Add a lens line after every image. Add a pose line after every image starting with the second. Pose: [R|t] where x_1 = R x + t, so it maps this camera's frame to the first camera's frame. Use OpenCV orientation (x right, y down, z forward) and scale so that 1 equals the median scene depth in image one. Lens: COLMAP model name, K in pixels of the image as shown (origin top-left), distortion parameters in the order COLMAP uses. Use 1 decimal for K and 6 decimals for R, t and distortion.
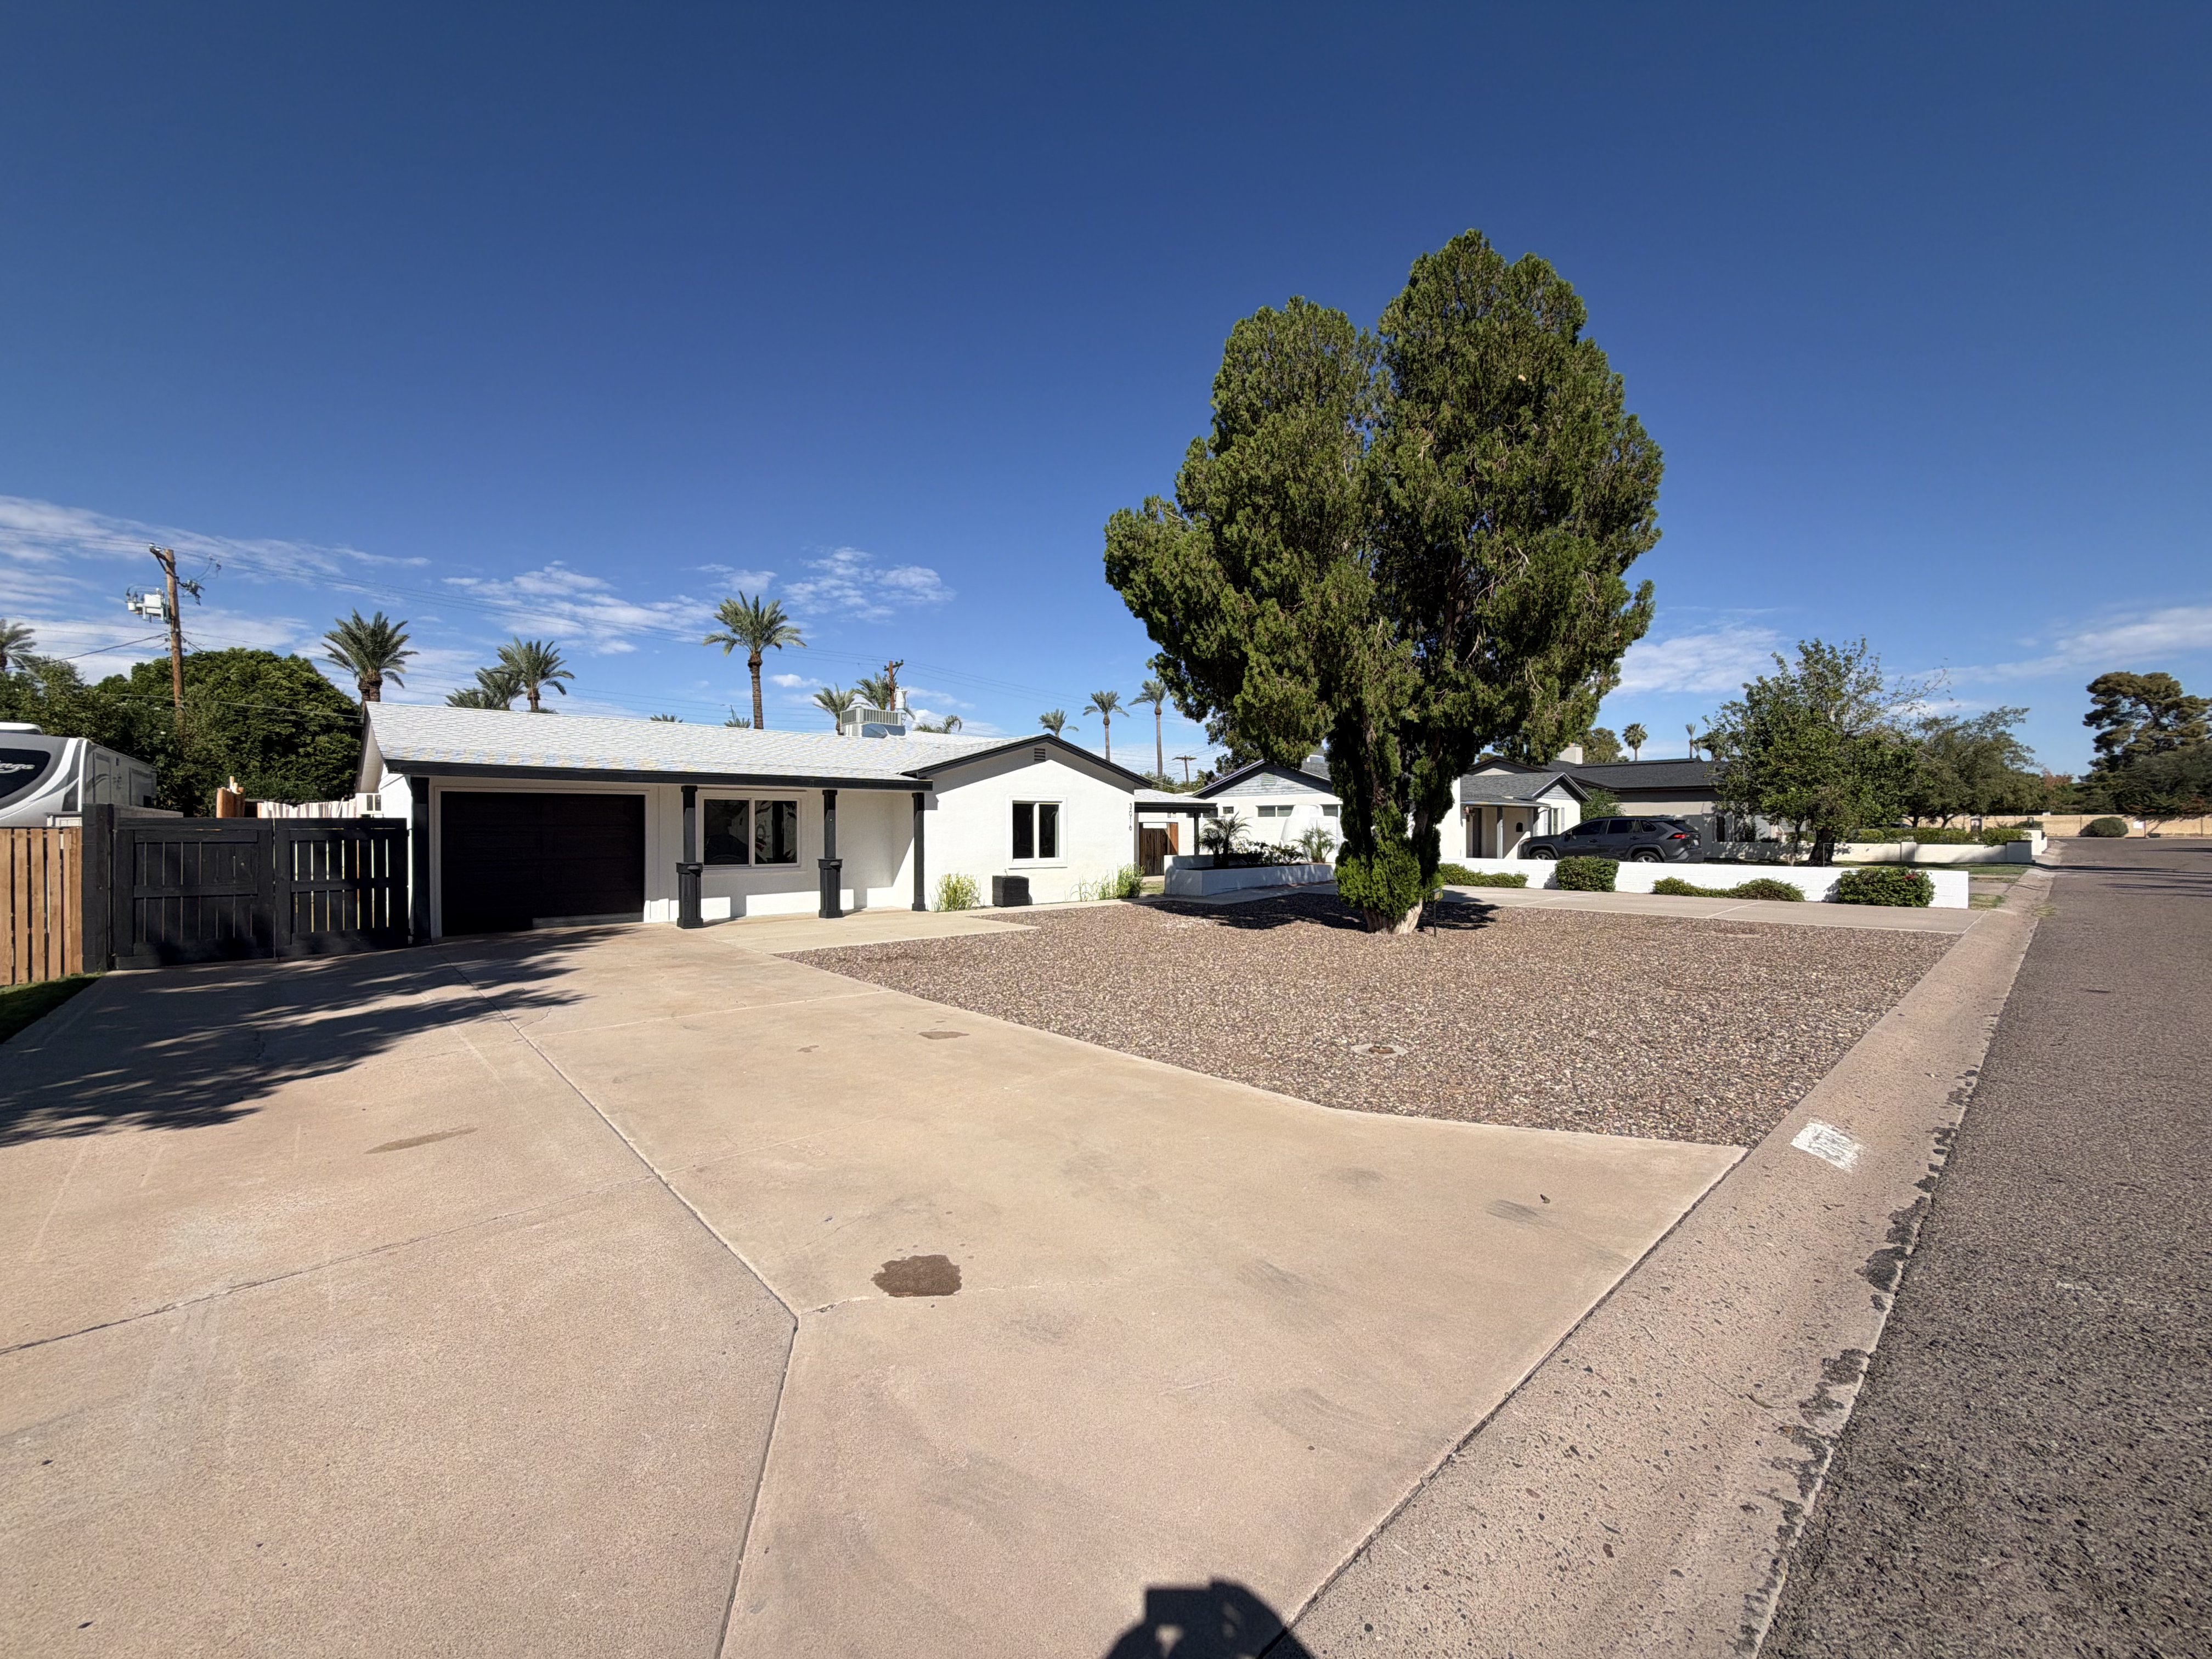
lens RADIAL K [[878.5, 0, 1106.0], [0, 878.5, 829.5], [0, 0, 1]] dist [0.013877, 0.000056]
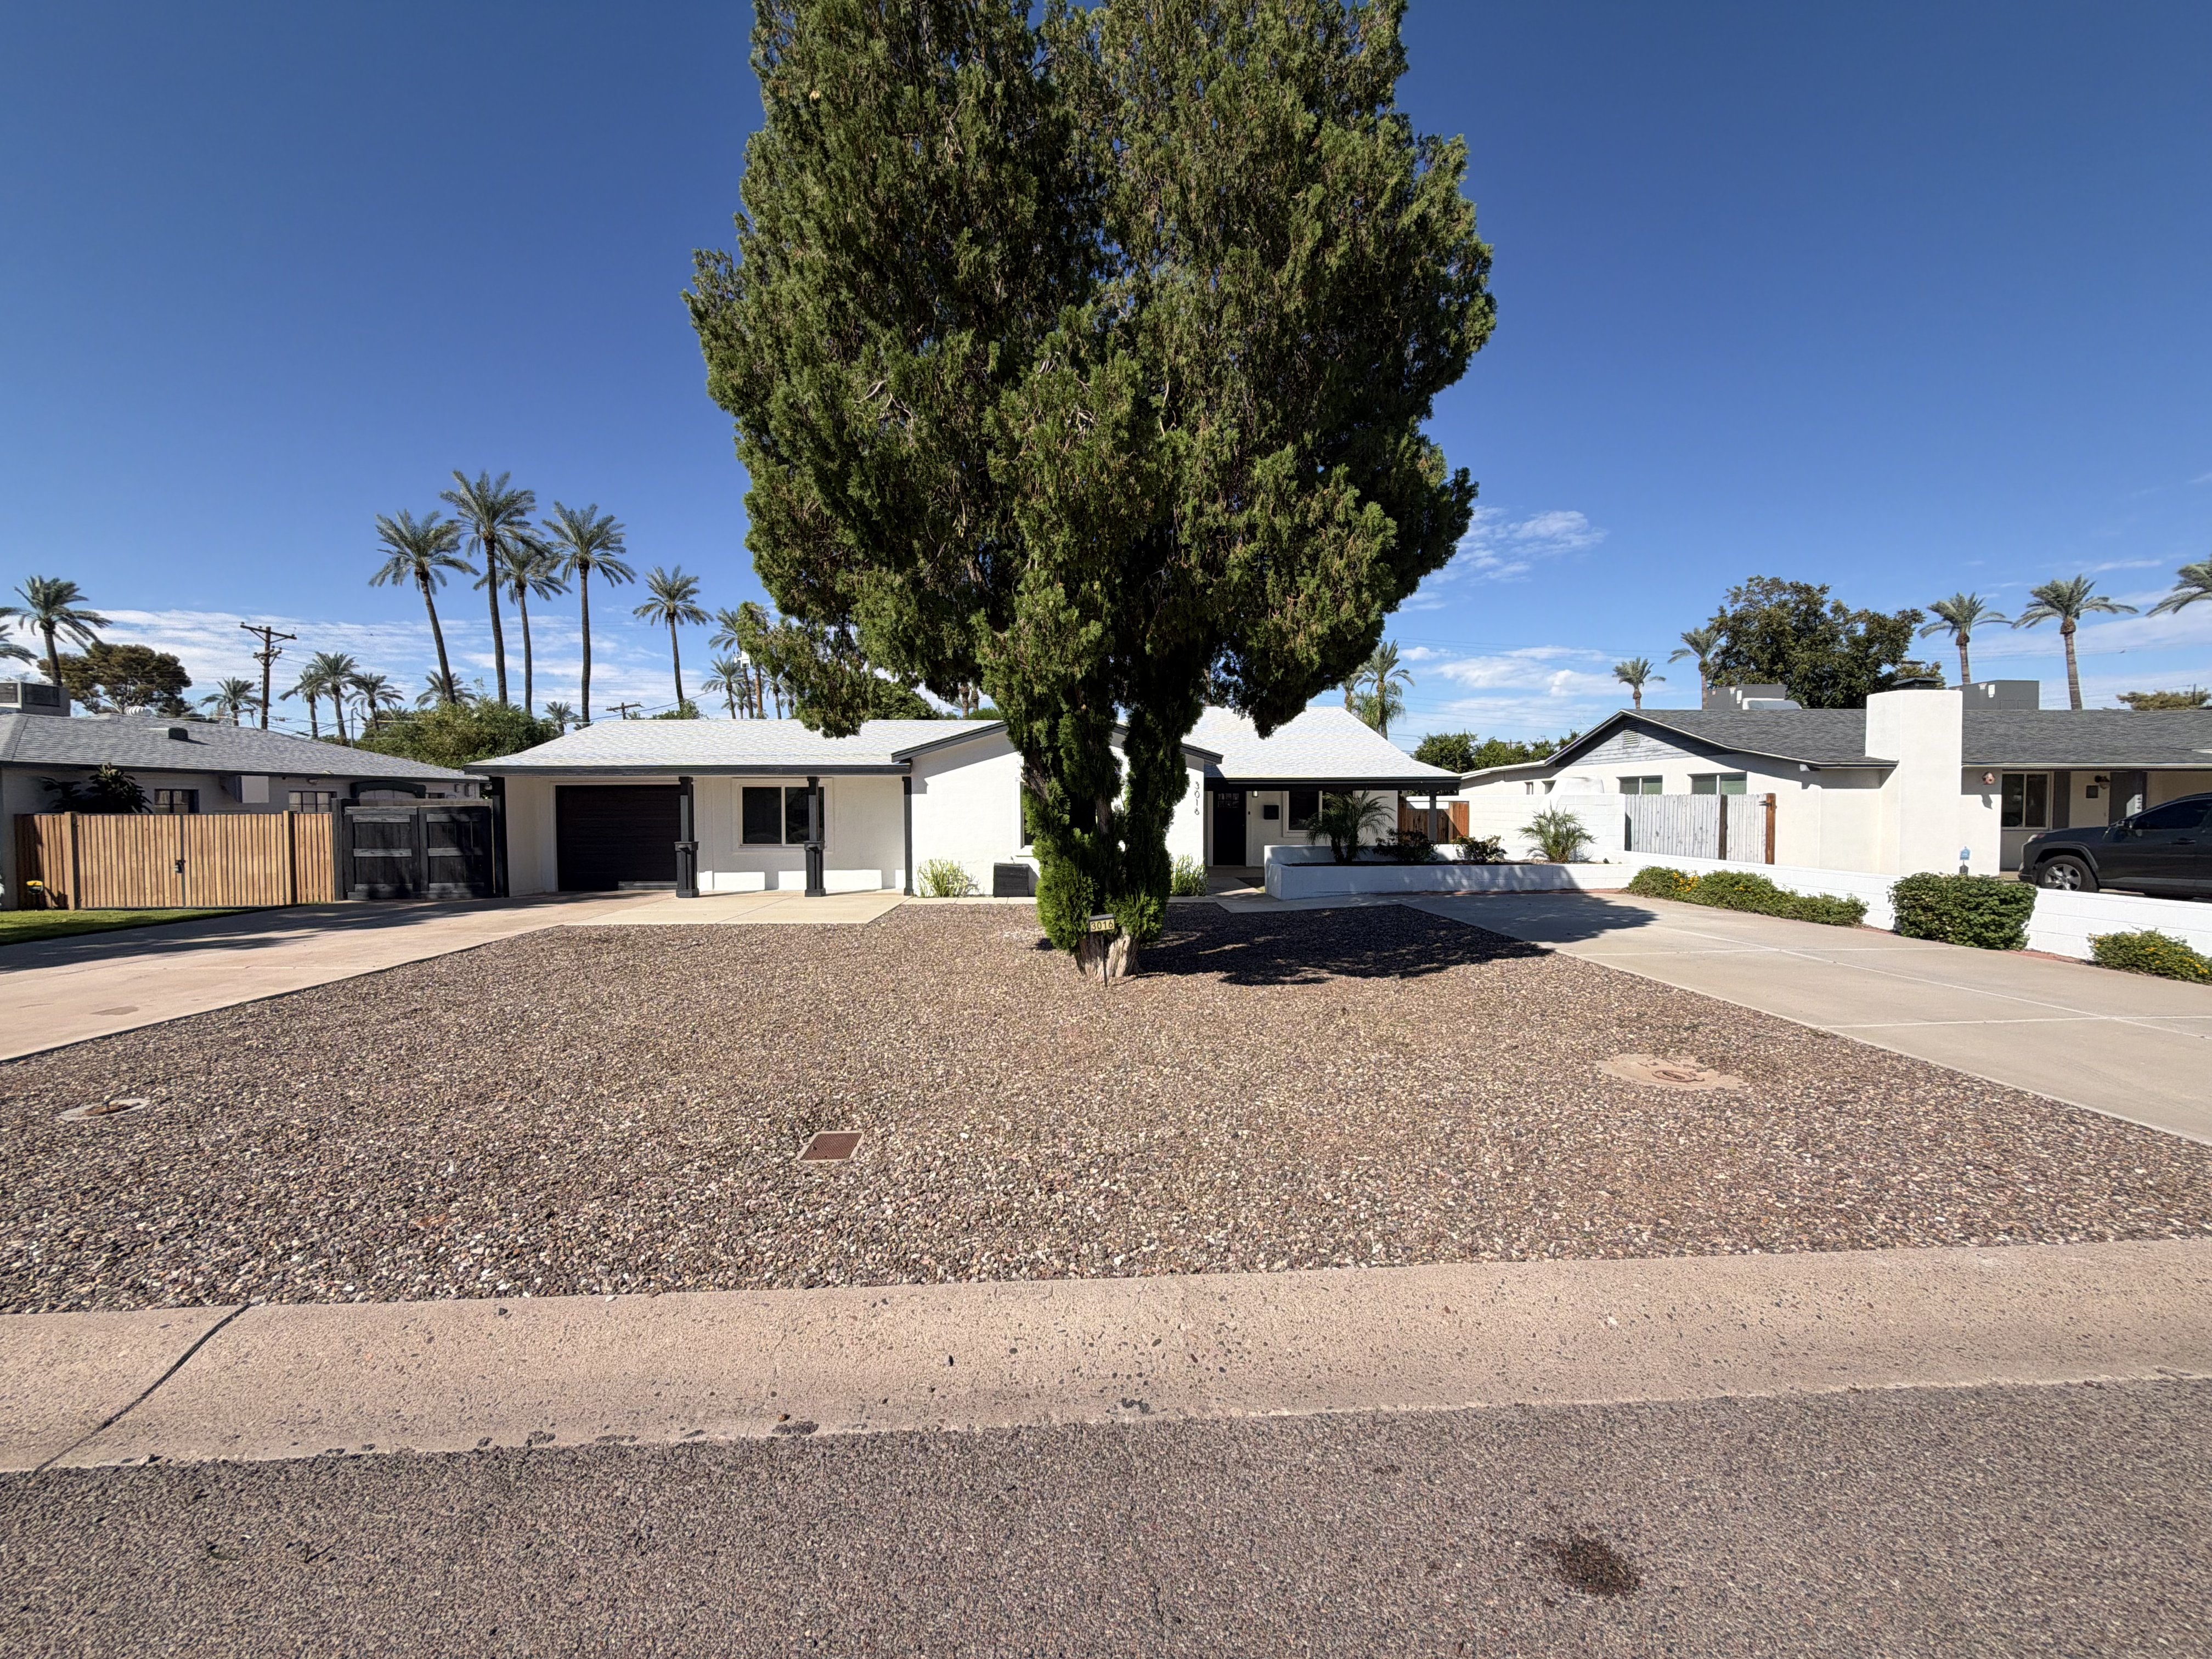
lens RADIAL K [[878.5, 0, 1106.0], [0, 878.5, 829.5], [0, 0, 1]] dist [0.013877, 0.000056]
pose [[0.789862, 0.020801, -0.612932, 0.560824], [-0.001656, 0.999493, 0.031786, -0.013621], [0.613282, -0.024092, 0.789496, 0.350661]]
